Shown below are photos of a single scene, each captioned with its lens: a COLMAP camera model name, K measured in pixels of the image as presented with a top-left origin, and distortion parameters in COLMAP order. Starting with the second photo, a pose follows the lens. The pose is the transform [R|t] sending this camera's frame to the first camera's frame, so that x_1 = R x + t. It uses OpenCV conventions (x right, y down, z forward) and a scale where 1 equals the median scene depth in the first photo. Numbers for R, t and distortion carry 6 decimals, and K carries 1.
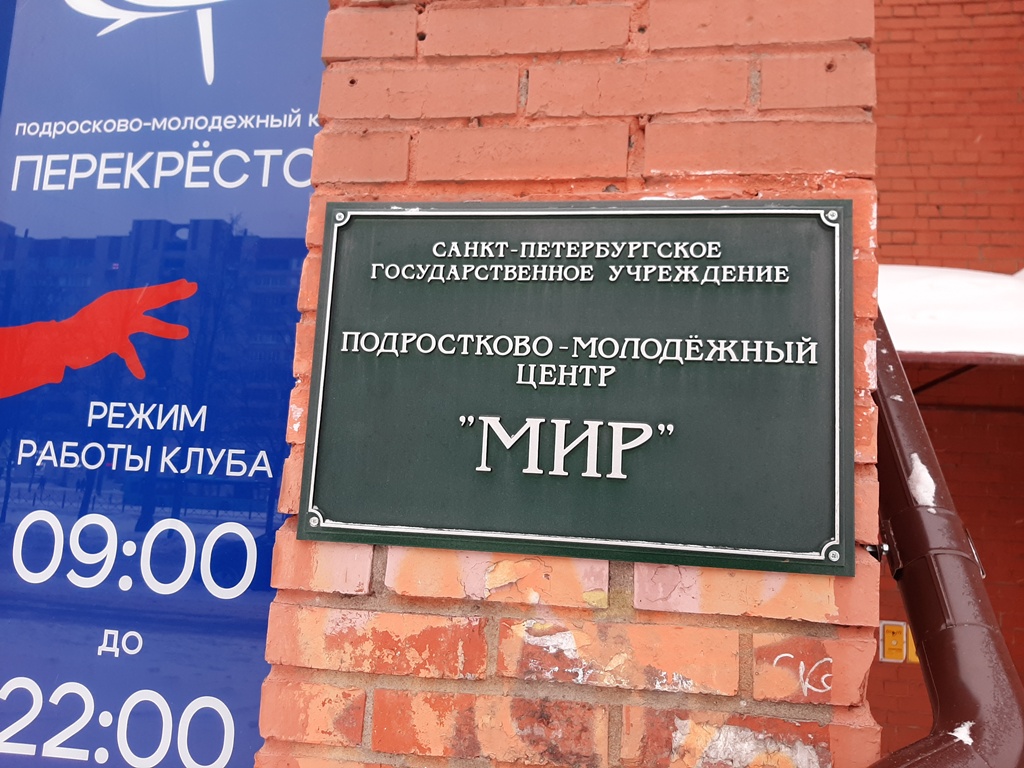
lens RADIAL K [[798.1, 0, 505.6], [0, 798.1, 364.8], [0, 0, 1]] dist [0.002523, -0.010841]
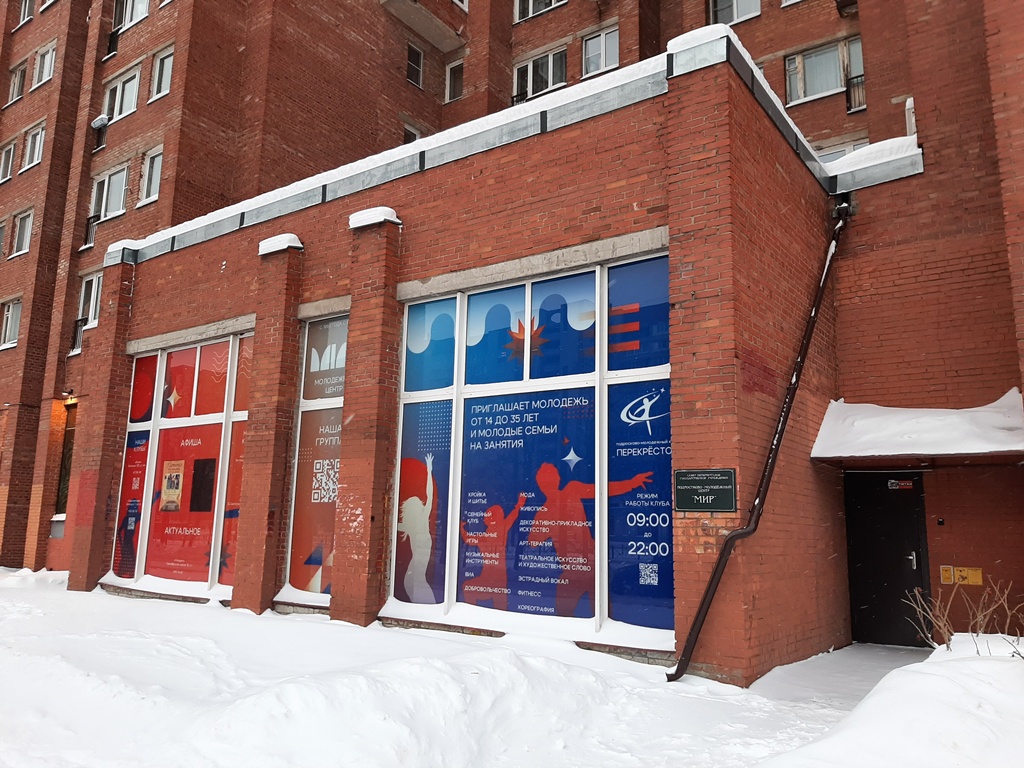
lens RADIAL K [[798.1, 0, 505.6], [0, 798.1, 364.8], [0, 0, 1]] dist [0.002523, -0.010841]
pose [[0.896435, -0.118599, -0.427012, 1.226795], [0.094084, 0.992493, -0.078143, -0.530603], [0.433074, 0.029875, 0.900863, -4.735215]]
